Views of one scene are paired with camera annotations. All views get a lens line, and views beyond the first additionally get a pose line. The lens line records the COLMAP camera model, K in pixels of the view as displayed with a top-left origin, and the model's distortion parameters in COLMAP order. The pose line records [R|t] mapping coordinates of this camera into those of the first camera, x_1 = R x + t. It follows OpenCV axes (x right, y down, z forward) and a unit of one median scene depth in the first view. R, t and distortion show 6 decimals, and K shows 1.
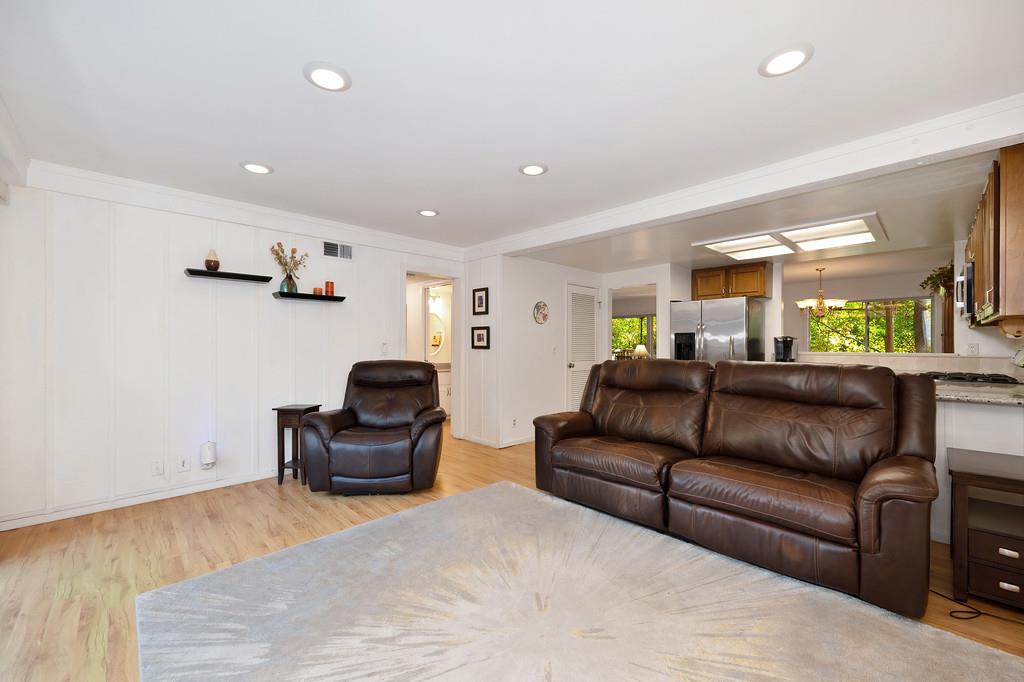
lens RADIAL K [[409.1, 0, 511.8], [0, 409.1, 340.6], [0, 0, 1]] dist [0.000798, 0.000000]
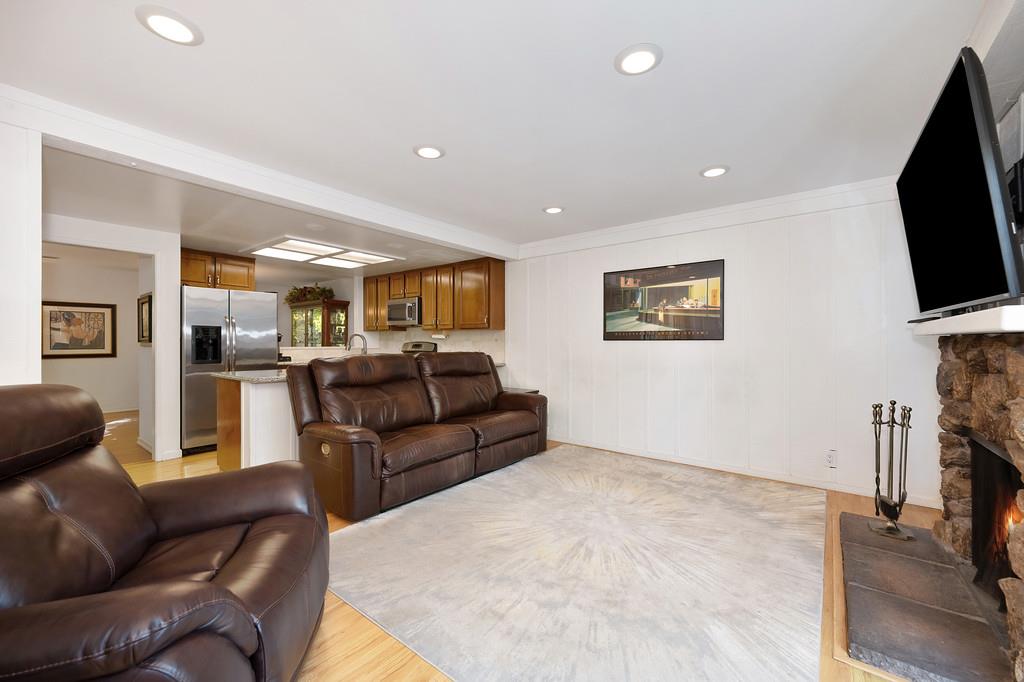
lens RADIAL K [[409.1, 0, 512.0], [0, 409.1, 347.5], [0, 0, 1]] dist [0.000798, 0.000000]
pose [[-0.125629, -0.012238, 0.992002, -0.796305], [-0.013442, 0.999853, 0.010632, 0.012329], [-0.991986, -0.011999, -0.125776, 0.833333]]
